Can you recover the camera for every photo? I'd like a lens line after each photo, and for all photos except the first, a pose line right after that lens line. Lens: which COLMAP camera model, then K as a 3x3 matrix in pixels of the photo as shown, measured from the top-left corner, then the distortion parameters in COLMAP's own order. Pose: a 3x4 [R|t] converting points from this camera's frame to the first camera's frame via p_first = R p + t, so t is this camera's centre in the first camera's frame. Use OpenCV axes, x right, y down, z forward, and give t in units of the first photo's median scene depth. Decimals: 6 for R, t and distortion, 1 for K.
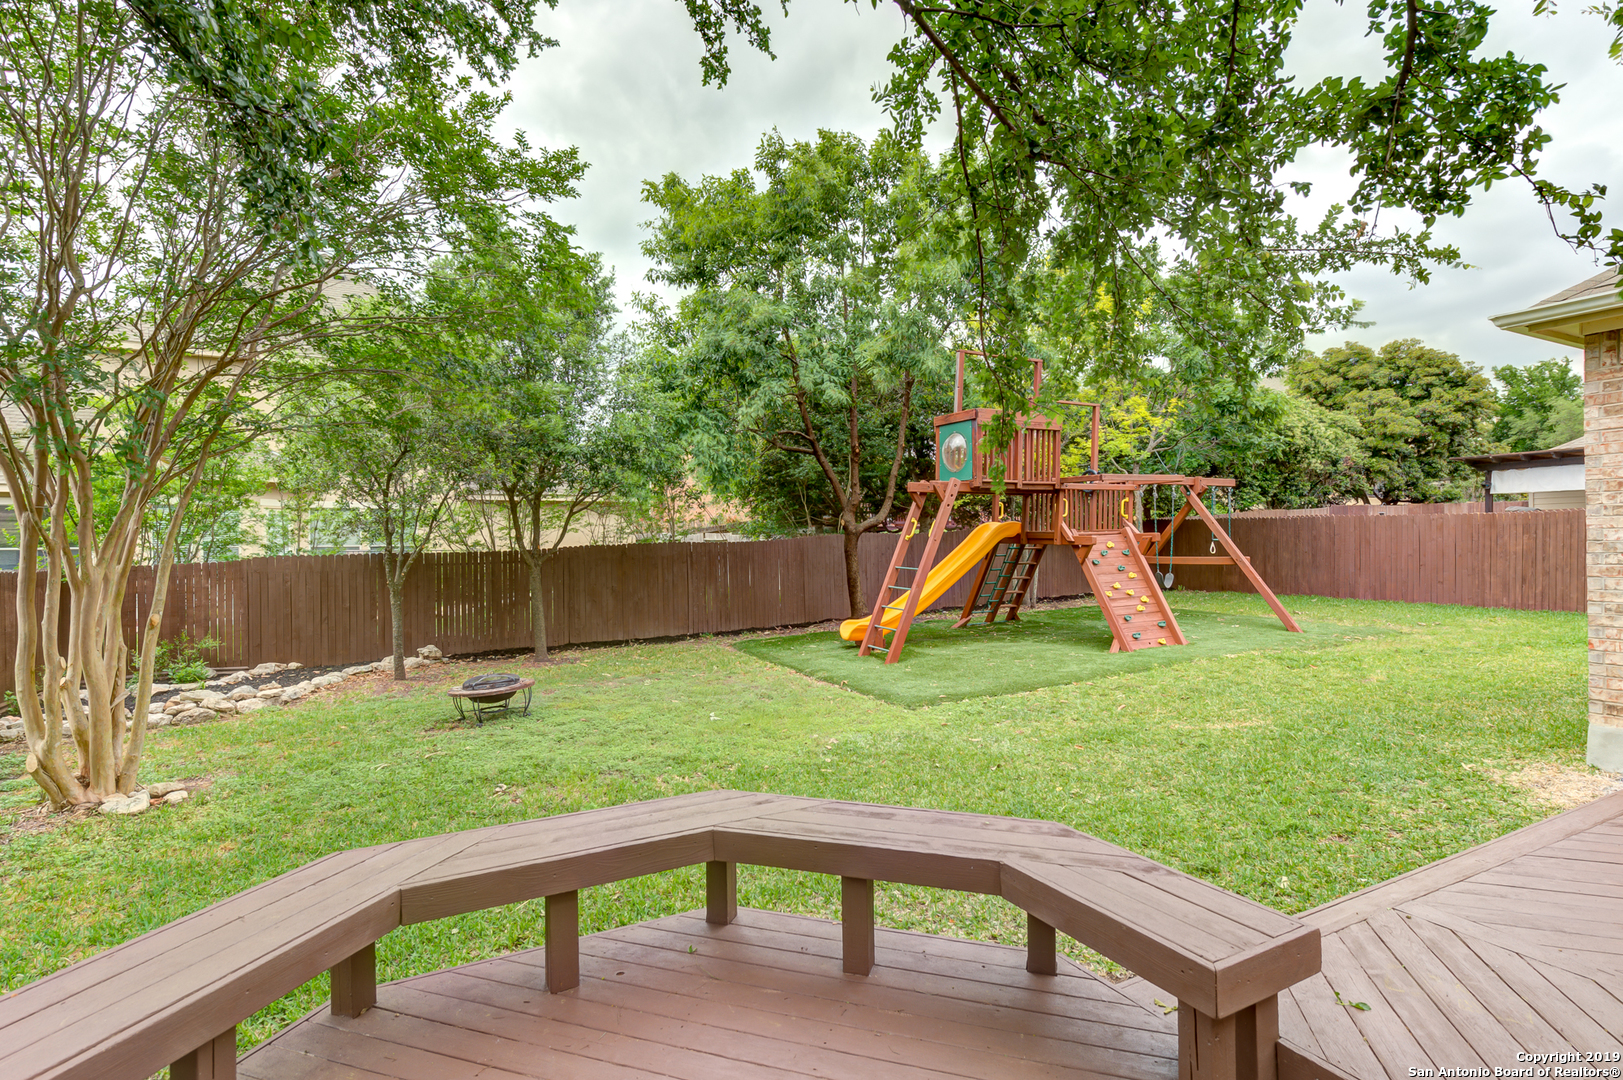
lens RADIAL K [[704.1, 0, 834.2], [0, 704.1, 538.8], [0, 0, 1]] dist [-0.000905, -0.000056]
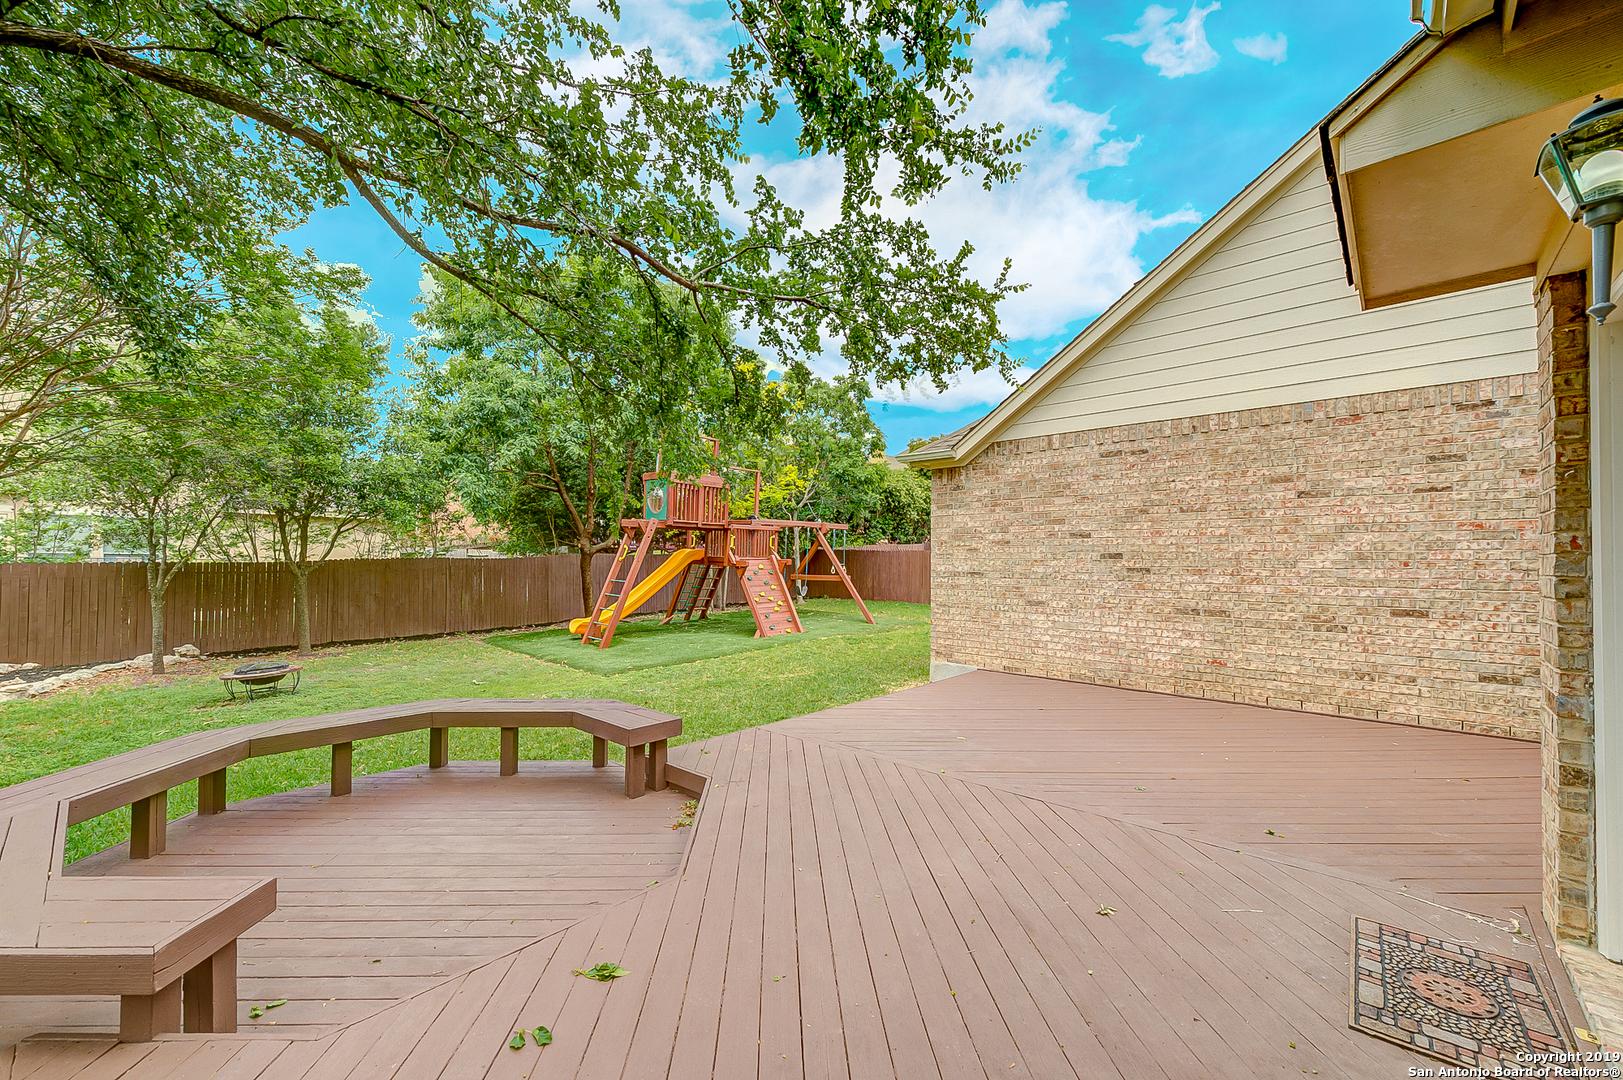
lens RADIAL K [[650.6, 0, 811.5], [0, 650.6, 540.0], [0, 0, 1]] dist [0.001858, -0.000475]
pose [[0.959653, 0.029128, 0.279675, 0.095437], [-0.022524, 0.999387, -0.026799, -0.011716], [-0.280284, 0.019418, 0.959721, -0.311269]]
